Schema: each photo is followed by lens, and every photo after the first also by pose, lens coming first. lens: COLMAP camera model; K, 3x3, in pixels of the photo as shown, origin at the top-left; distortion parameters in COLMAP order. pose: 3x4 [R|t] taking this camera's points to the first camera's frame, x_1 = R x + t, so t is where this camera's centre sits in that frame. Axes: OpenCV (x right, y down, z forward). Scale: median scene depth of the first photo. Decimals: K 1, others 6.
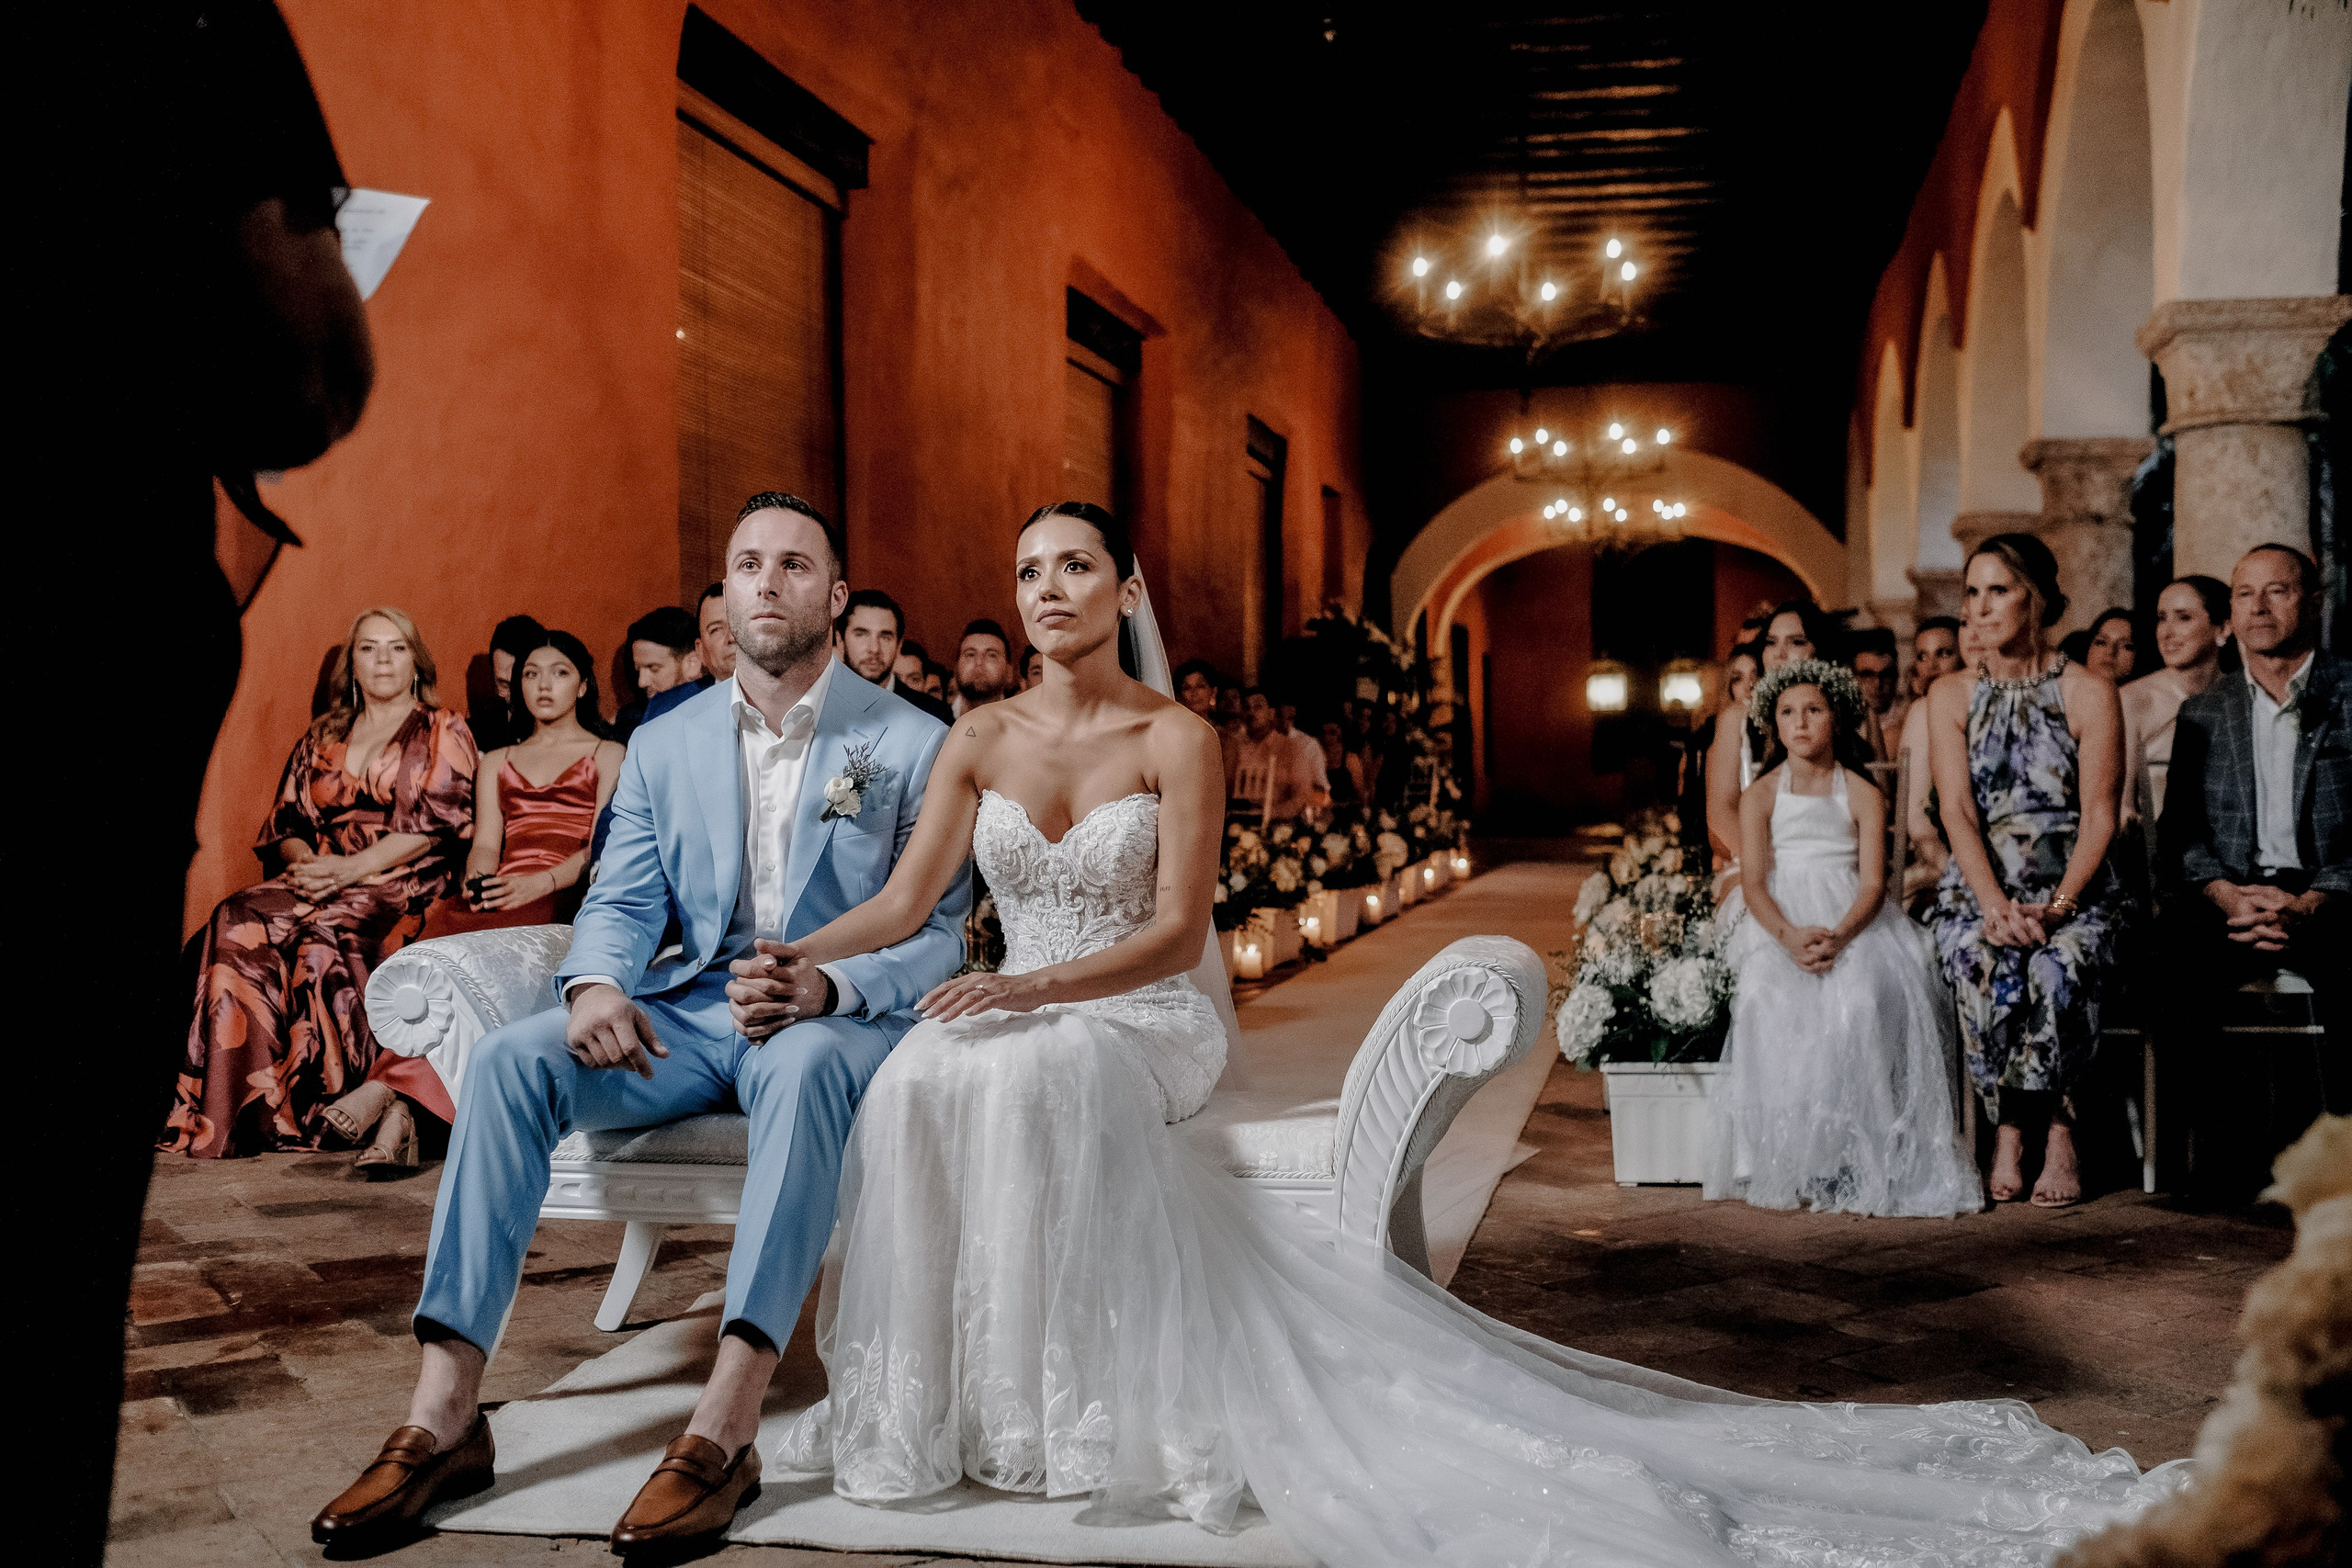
lens RADIAL K [[2499.9, 0, 1144.9], [0, 2499.9, 790.0], [0, 0, 1]] dist [-0.008330, 0.037209]
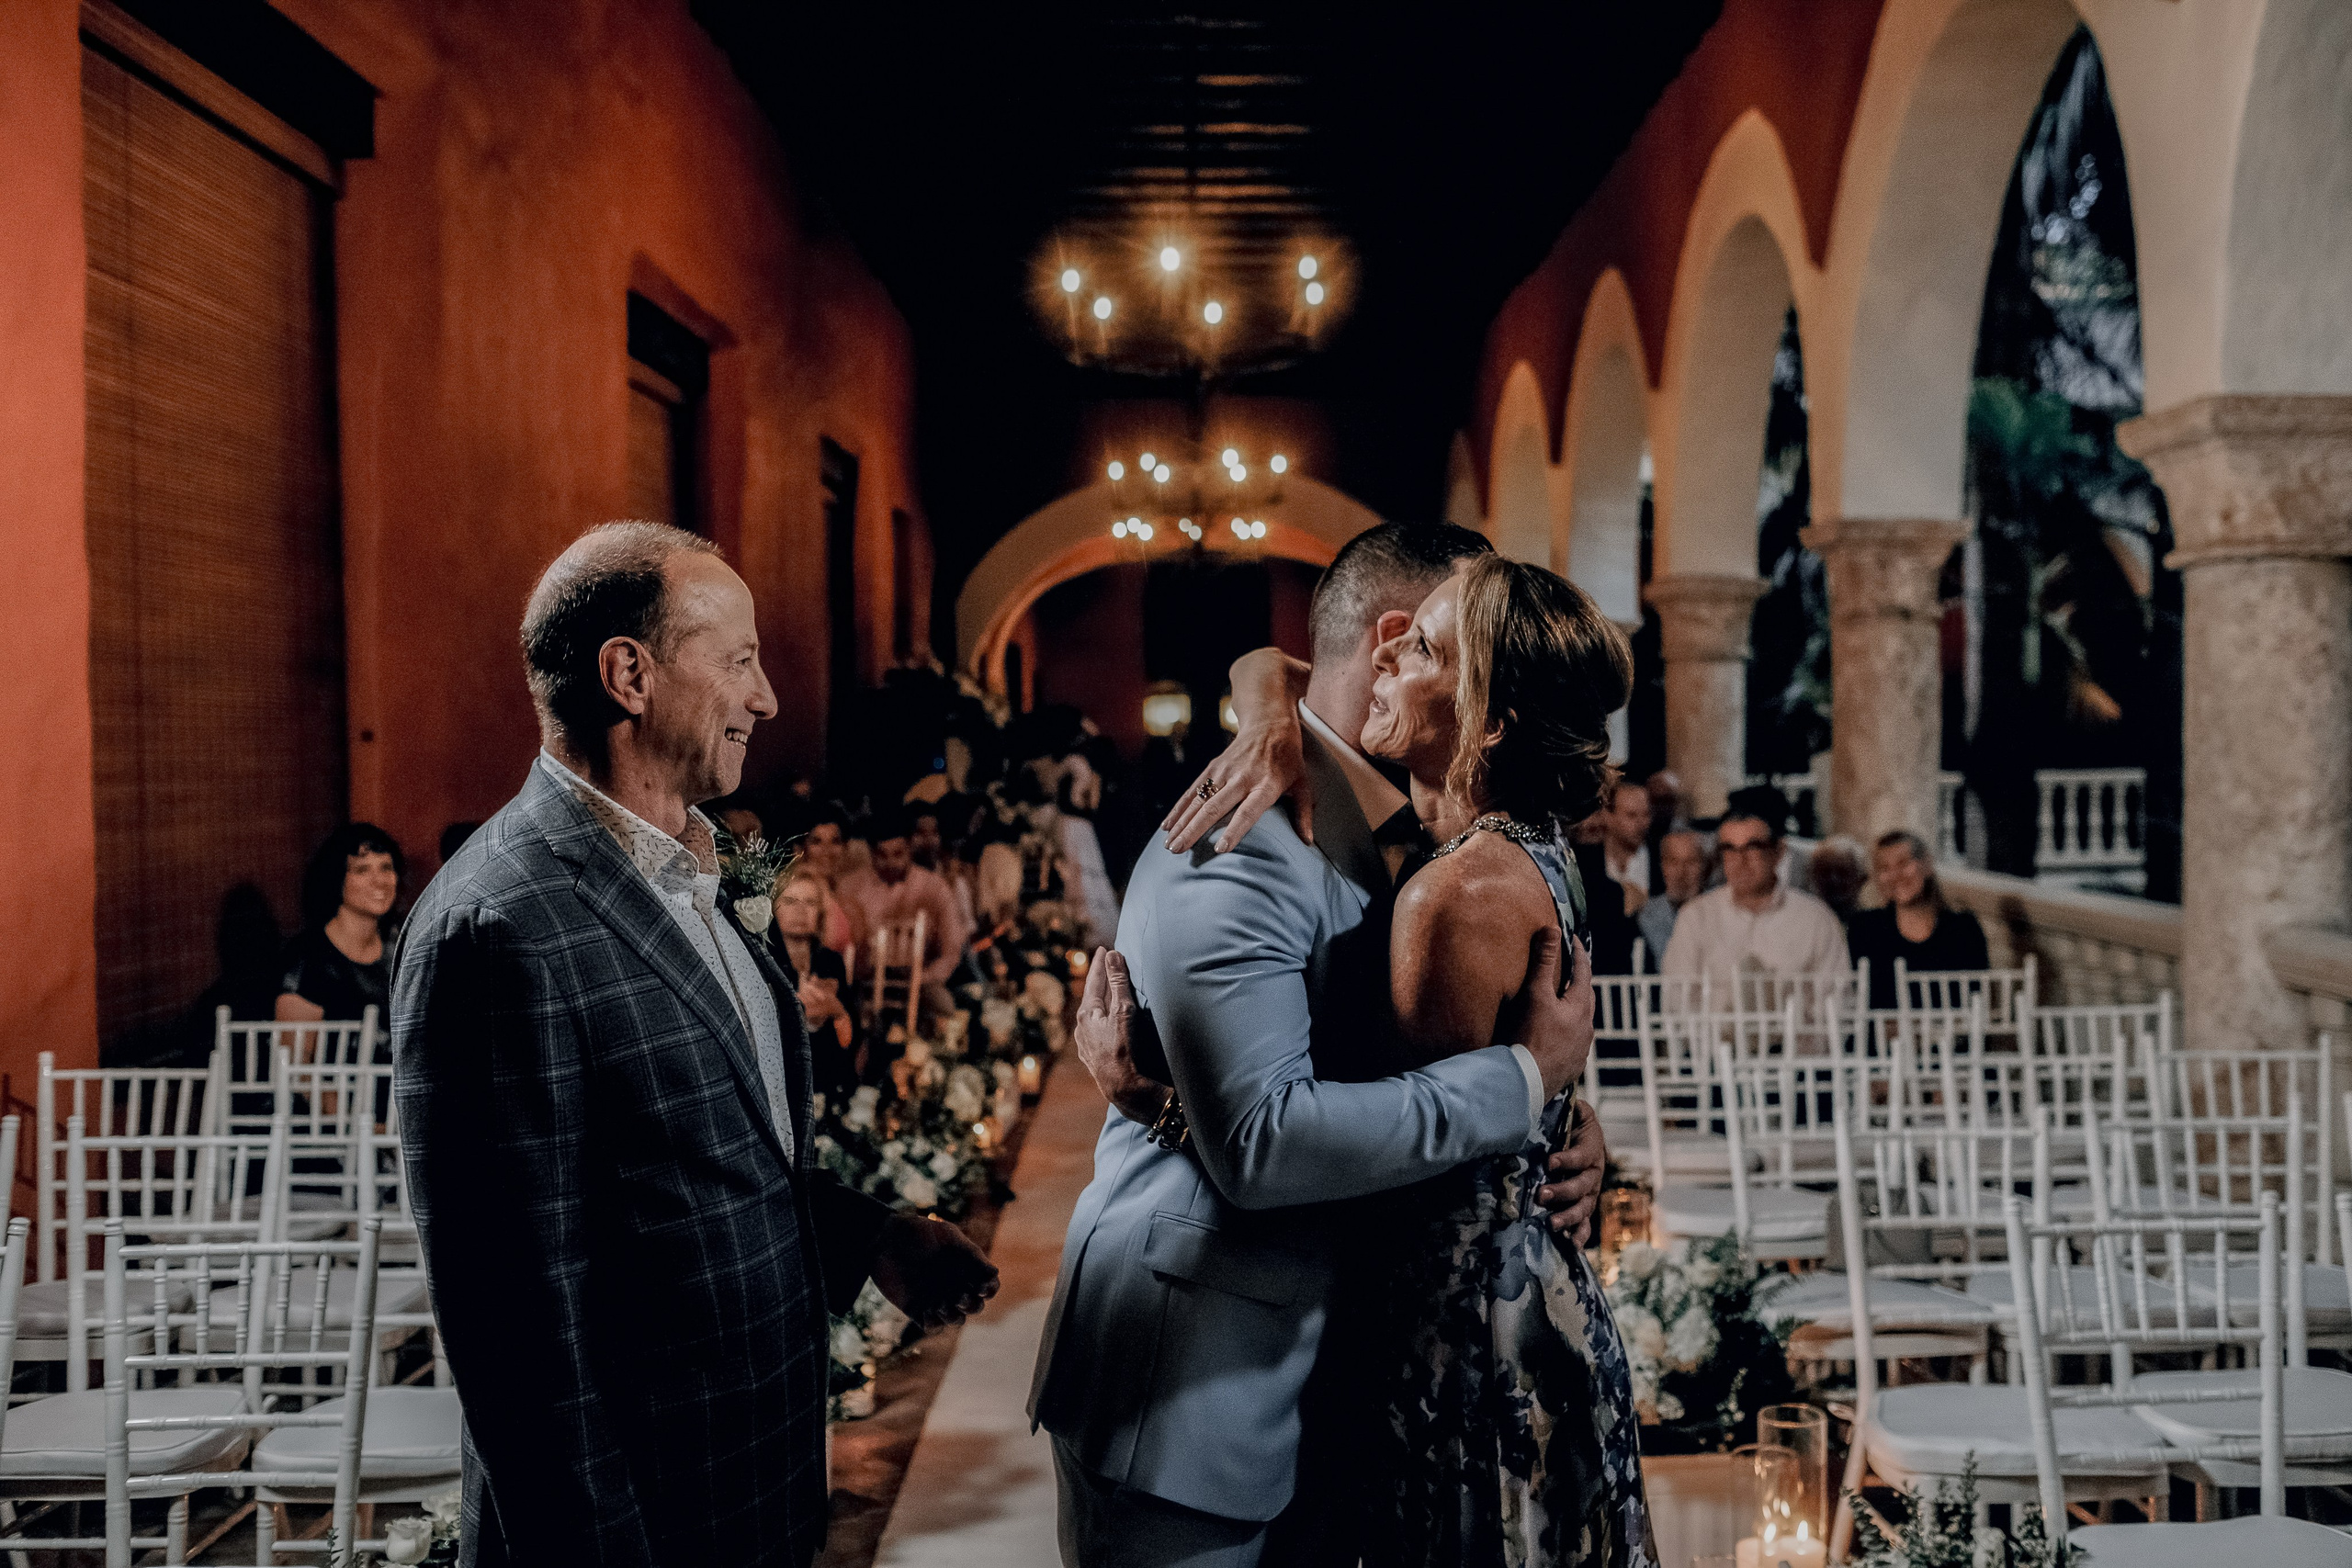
lens RADIAL K [[2470.0, 0, 1217.7], [0, 2470.0, 739.4], [0, 0, 1]] dist [-0.020120, 0.036422]
pose [[0.972204, -0.009389, 0.233947, -0.040286], [0.011324, 0.999912, -0.006930, -0.062684], [-0.233861, 0.009387, 0.972225, 0.242588]]
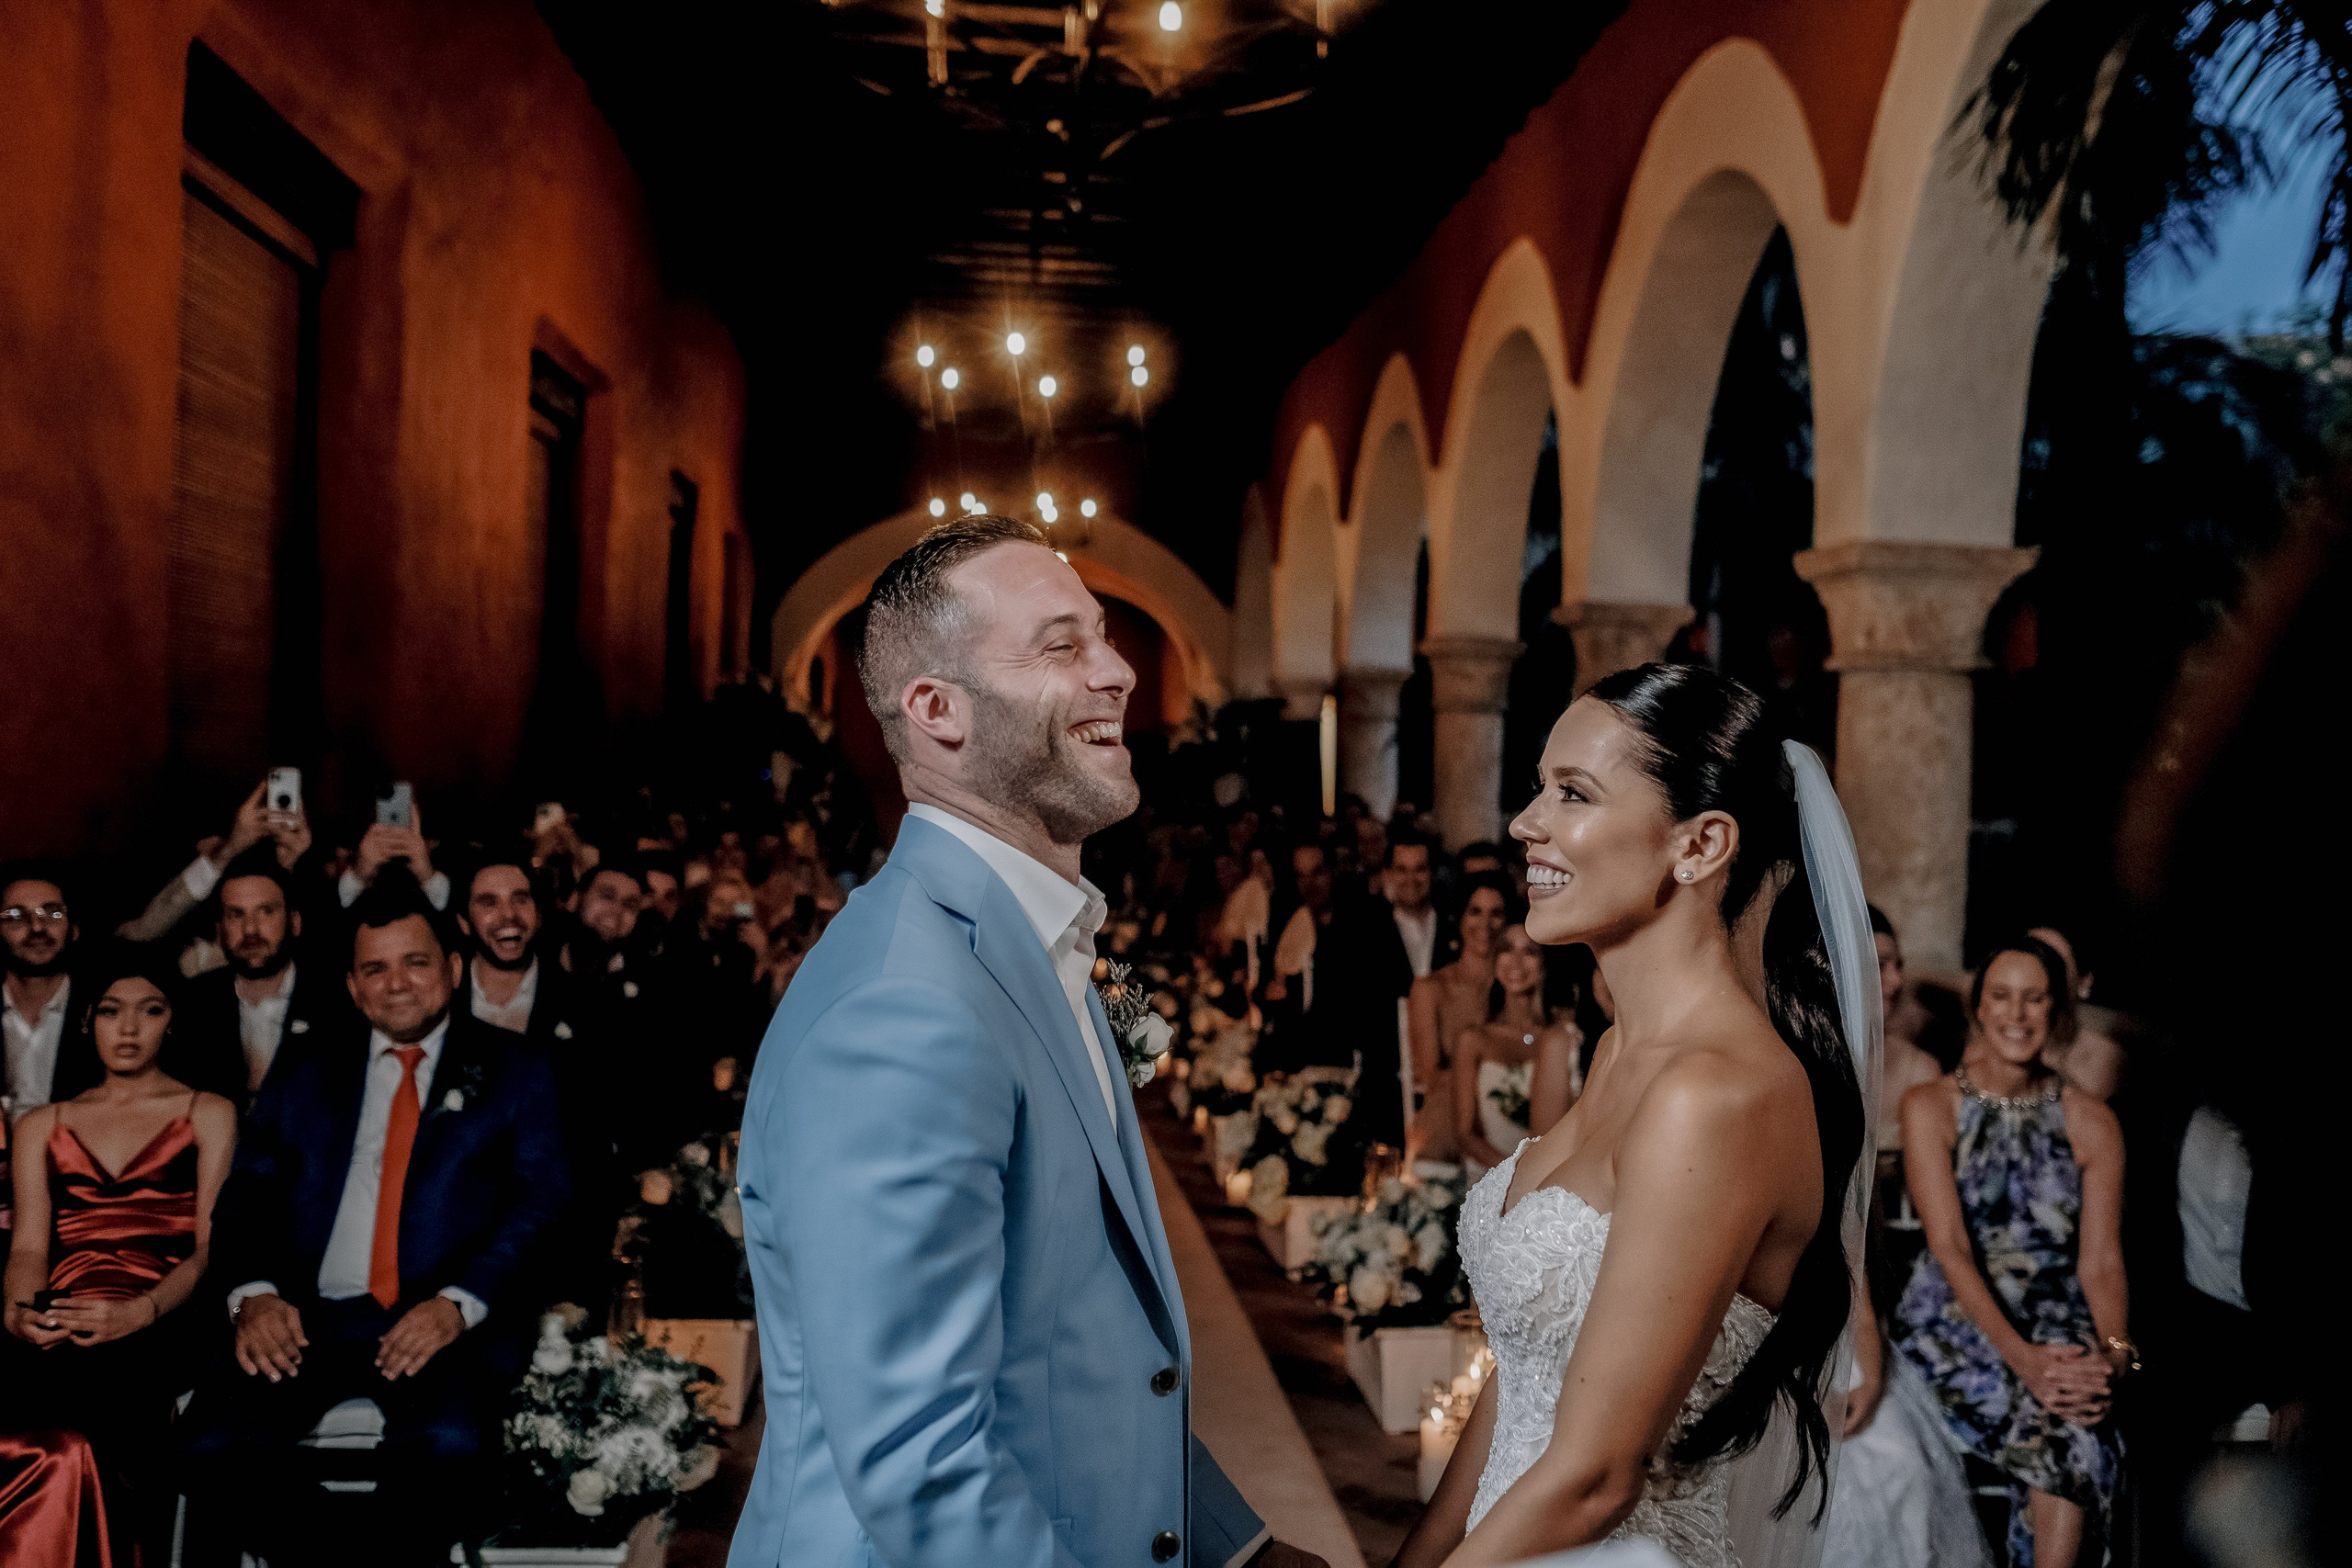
lens RADIAL K [[2492.1, 0, 1176.2], [0, 2492.1, 733.7], [0, 0, 1]] dist [-0.019406, 0.025820]
pose [[0.951572, 0.029790, 0.305979, -0.094605], [-0.026448, 0.999537, -0.015063, -0.069248], [-0.306286, 0.006240, 0.951919, 0.114079]]
